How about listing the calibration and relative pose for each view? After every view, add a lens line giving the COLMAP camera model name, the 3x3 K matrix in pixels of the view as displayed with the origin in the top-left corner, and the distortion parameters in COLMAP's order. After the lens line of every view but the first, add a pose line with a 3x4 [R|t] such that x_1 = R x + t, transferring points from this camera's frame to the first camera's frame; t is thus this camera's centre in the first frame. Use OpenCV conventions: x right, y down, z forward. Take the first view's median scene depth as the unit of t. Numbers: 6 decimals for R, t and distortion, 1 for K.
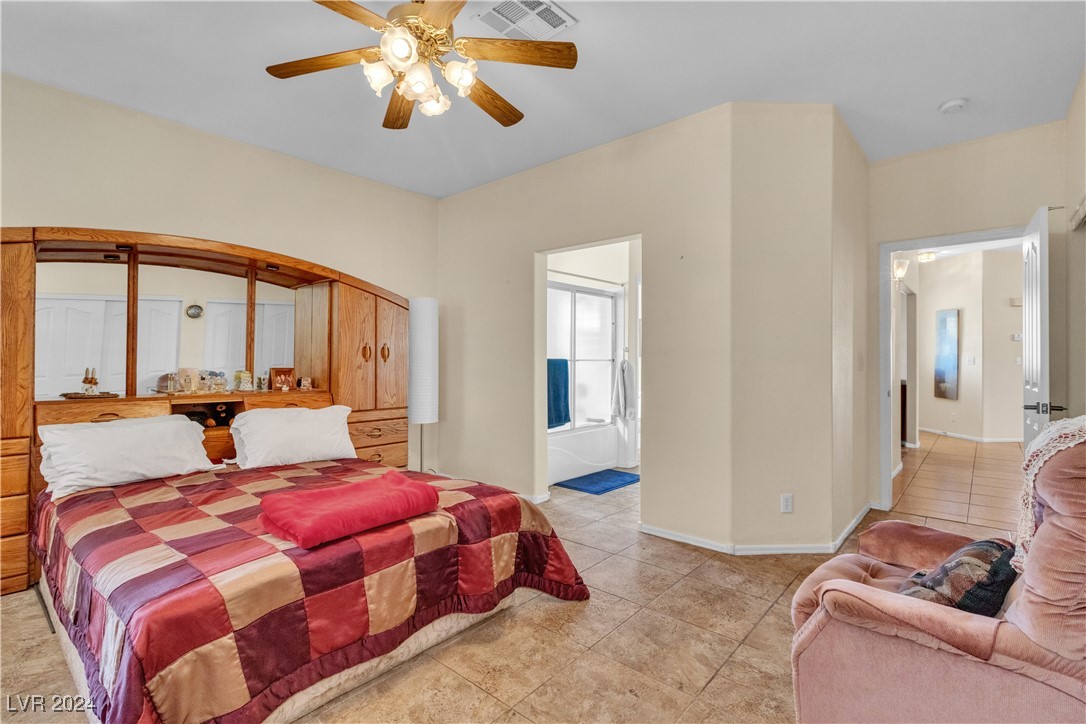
lens RADIAL K [[504.5, 0, 550.7], [0, 504.5, 357.2], [0, 0, 1]] dist [0.001720, -0.000047]
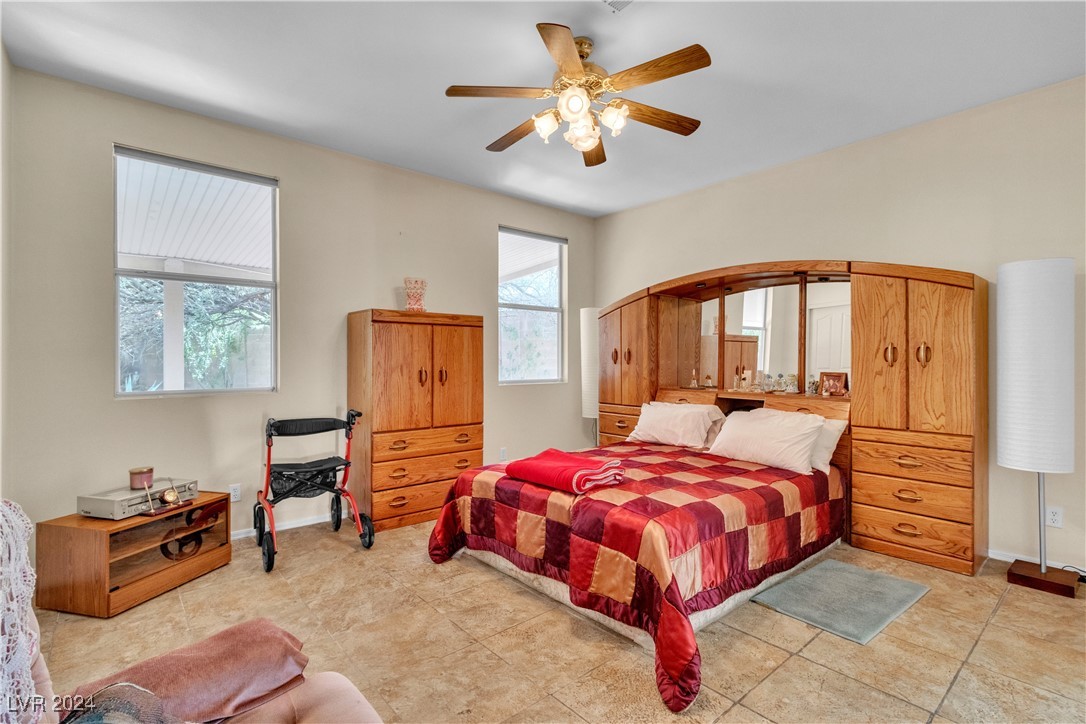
lens RADIAL K [[504.5, 0, 539.5], [0, 504.5, 363.5], [0, 0, 1]] dist [0.001720, -0.000047]
pose [[-0.157759, 0.001621, -0.987476, 0.685615], [0.003160, 0.999994, 0.001137, 0.002215], [0.987473, -0.002941, -0.157763, 0.816054]]
